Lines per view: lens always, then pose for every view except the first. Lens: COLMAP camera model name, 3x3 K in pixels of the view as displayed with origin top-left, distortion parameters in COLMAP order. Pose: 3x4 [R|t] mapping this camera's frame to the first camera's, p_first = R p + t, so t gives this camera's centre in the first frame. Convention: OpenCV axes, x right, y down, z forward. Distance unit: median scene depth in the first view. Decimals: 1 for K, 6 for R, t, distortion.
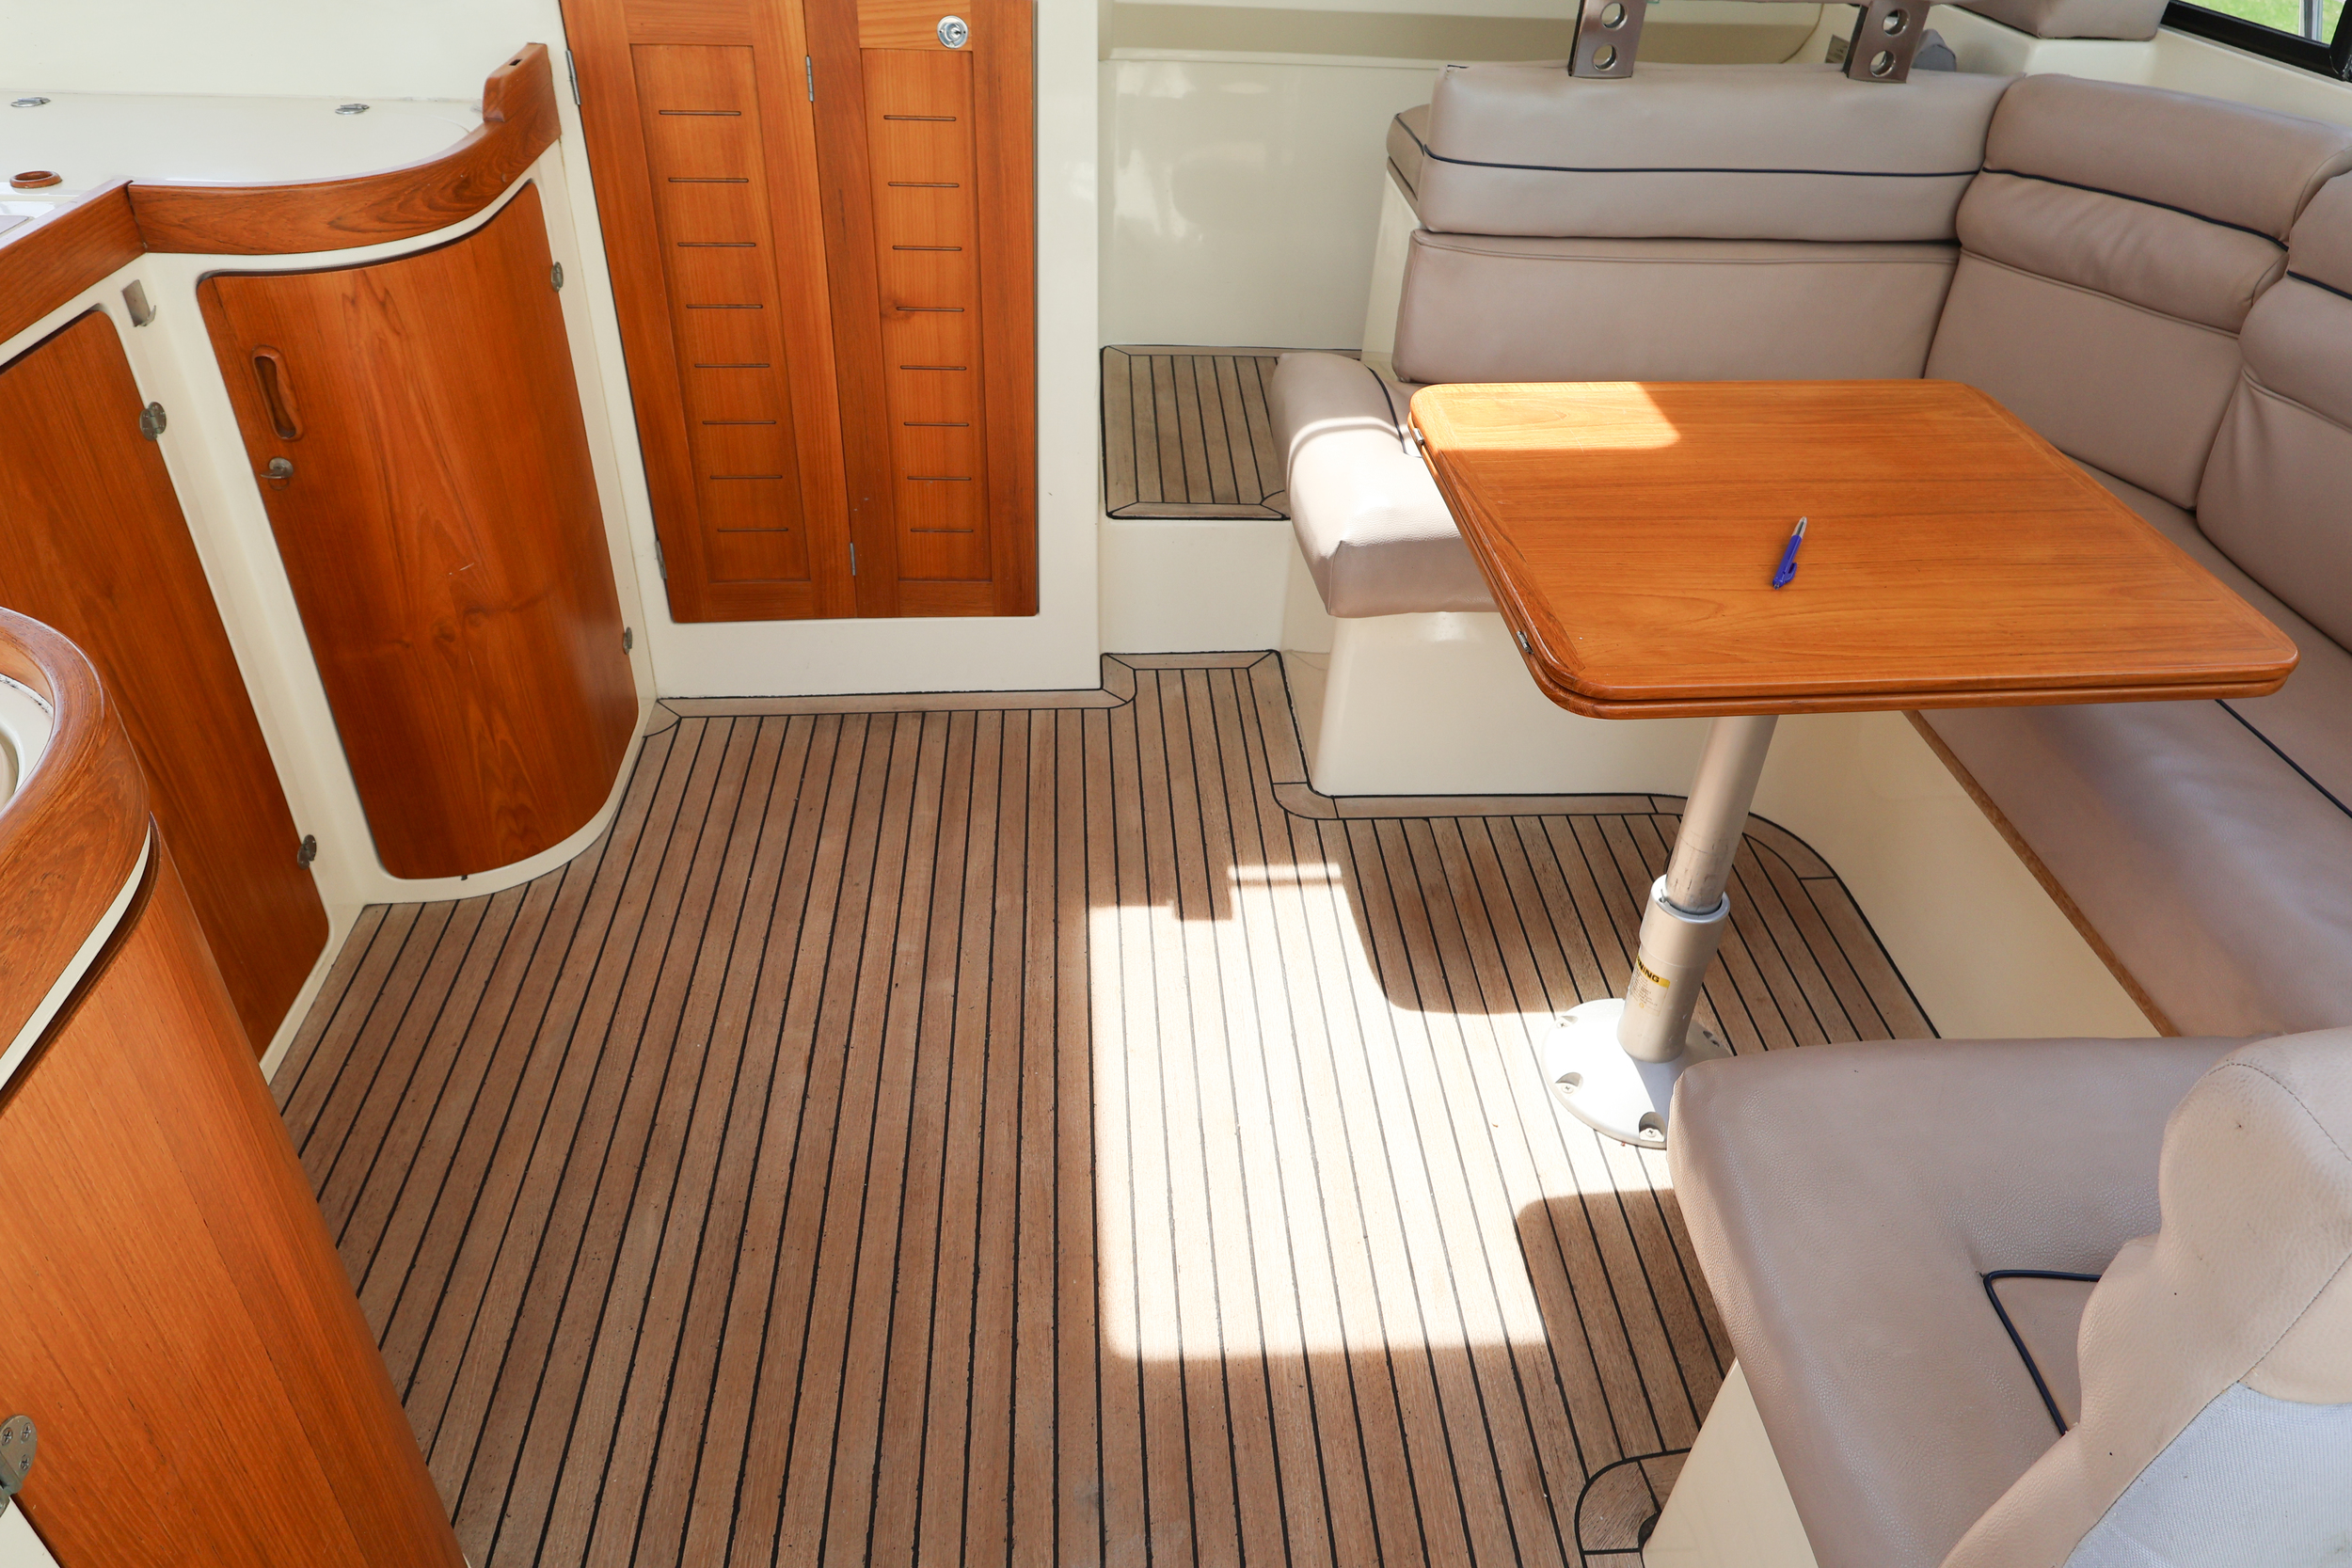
lens RADIAL K [[1575.5, 0, 1176.0], [0, 1575.5, 784.0], [0, 0, 1]] dist [0.003696, 0.000889]
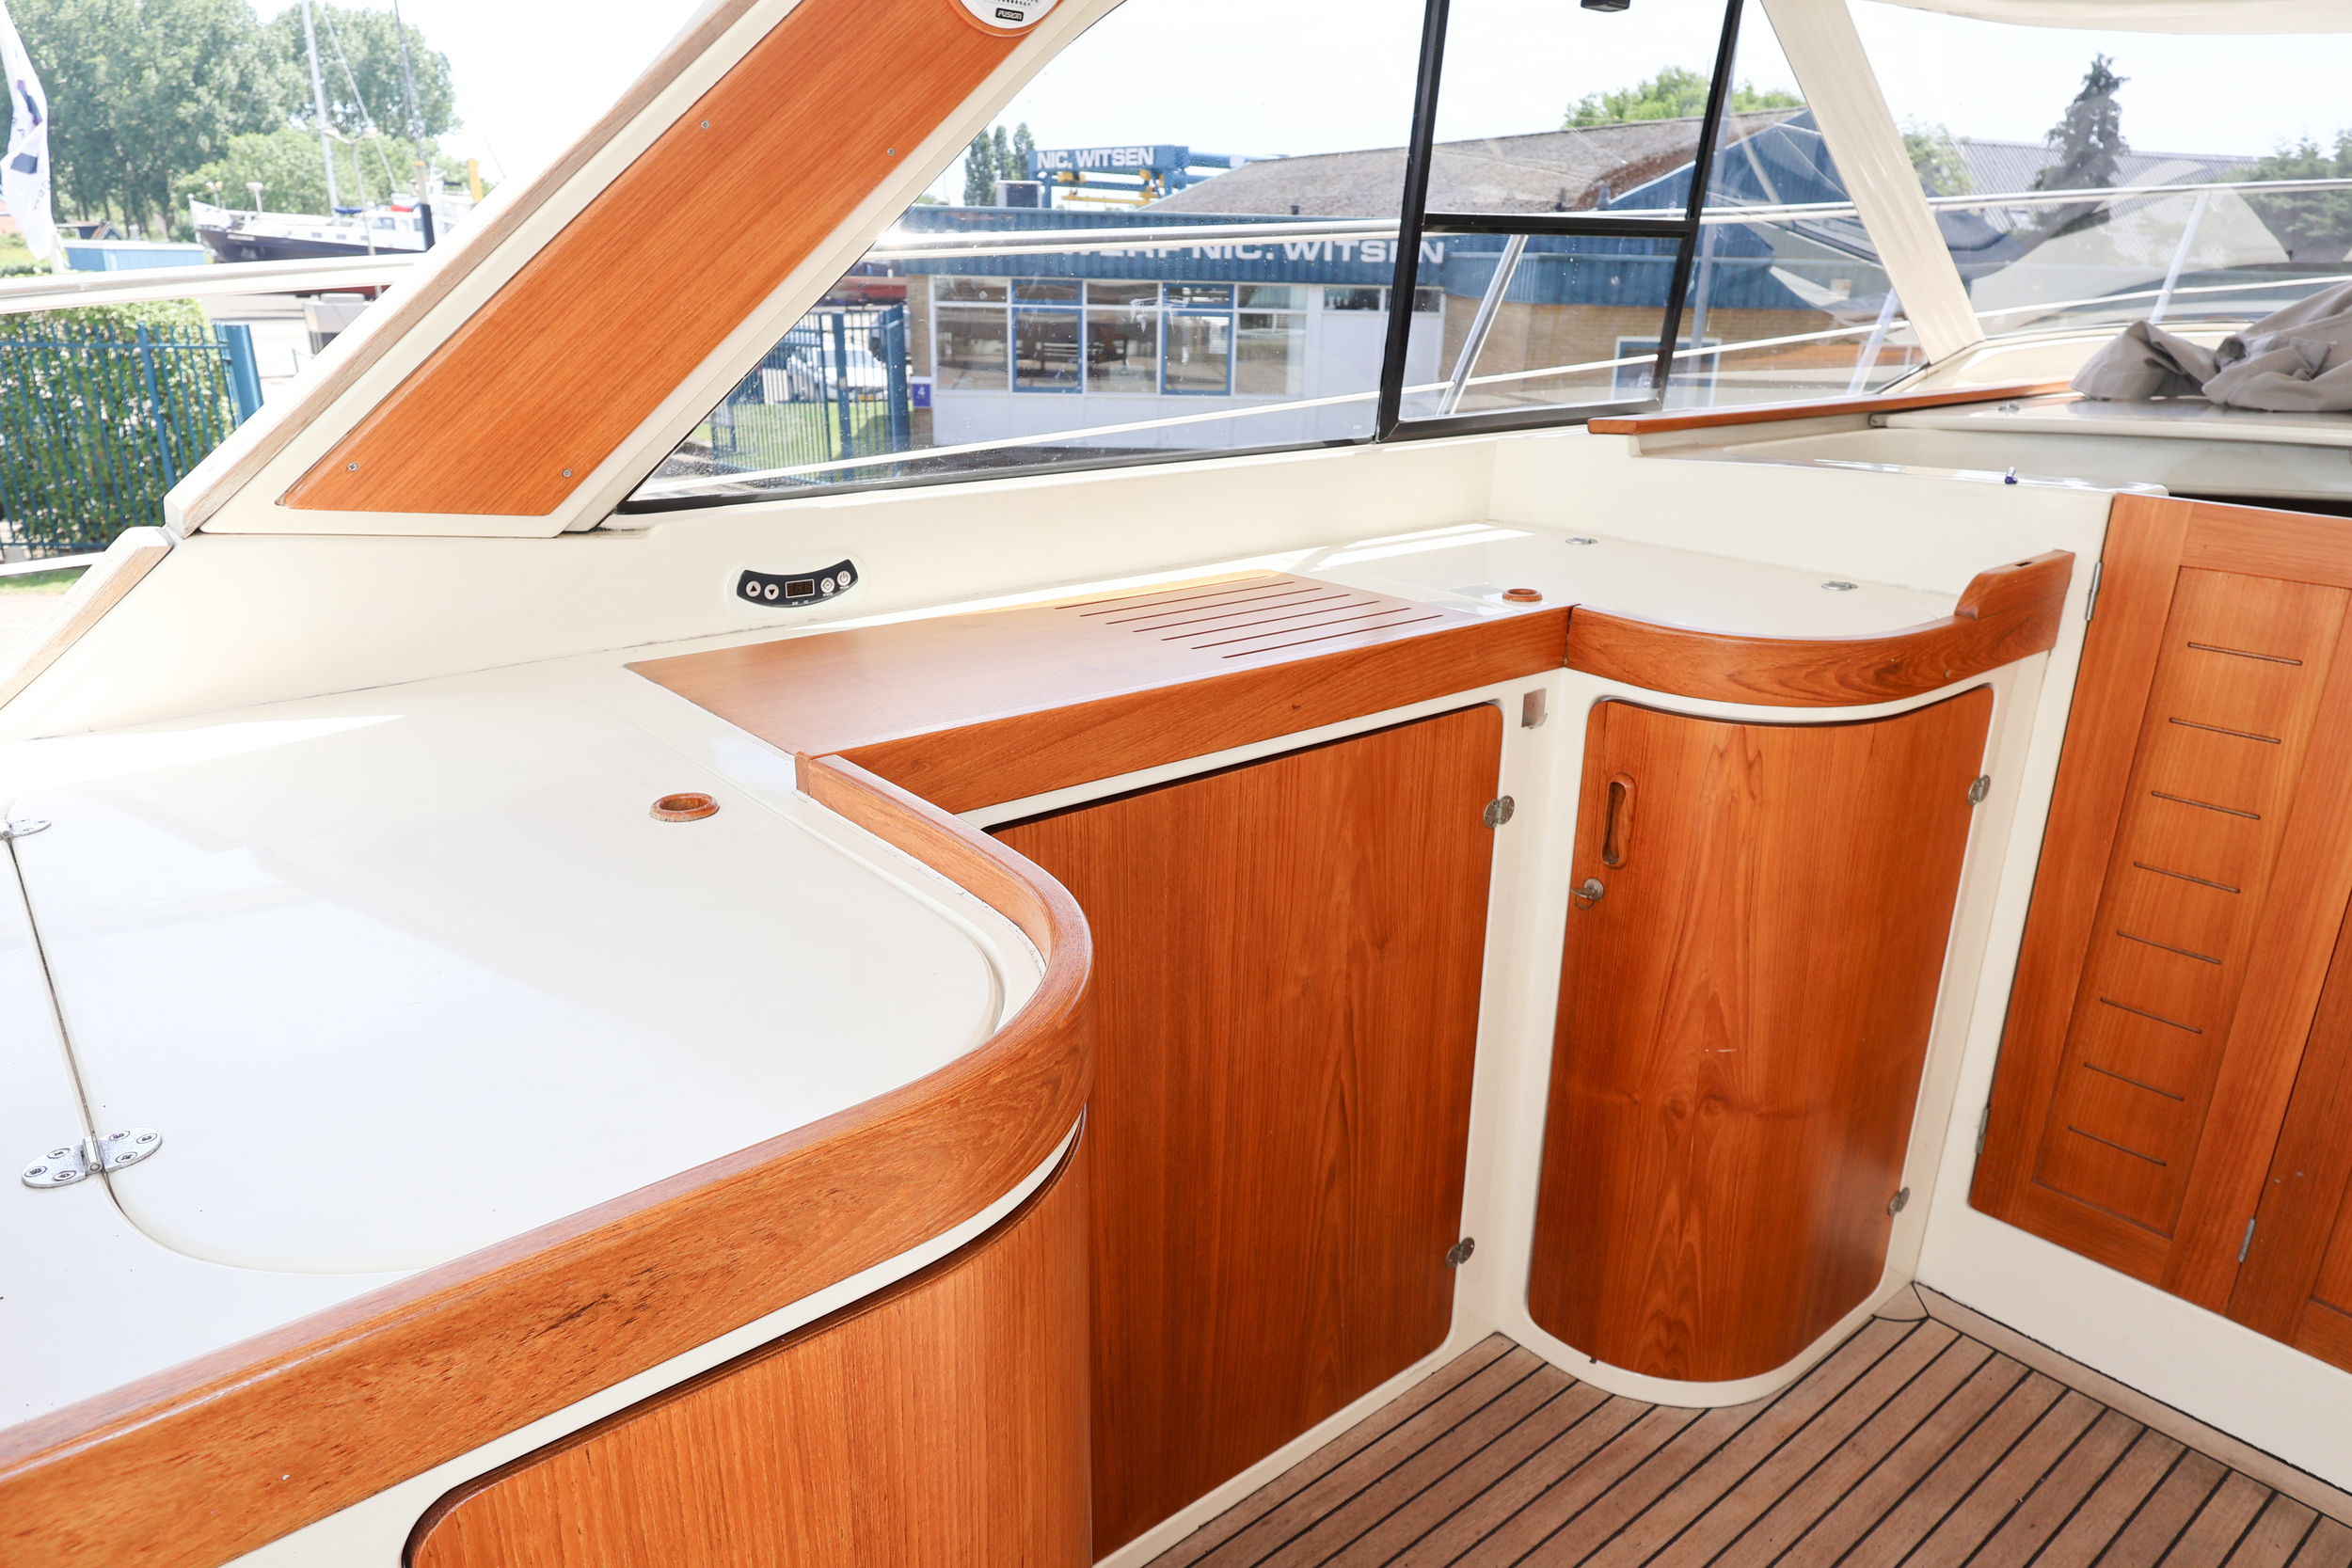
lens RADIAL K [[1529.5, 0, 1176.0], [0, 1529.5, 784.0], [0, 0, 1]] dist [0.001391, 0.000212]
pose [[0.581215, 0.242485, -0.776782, 0.004992], [-0.461743, 0.884291, -0.069447, -0.064165], [0.670062, 0.399037, 0.625929, 0.181559]]
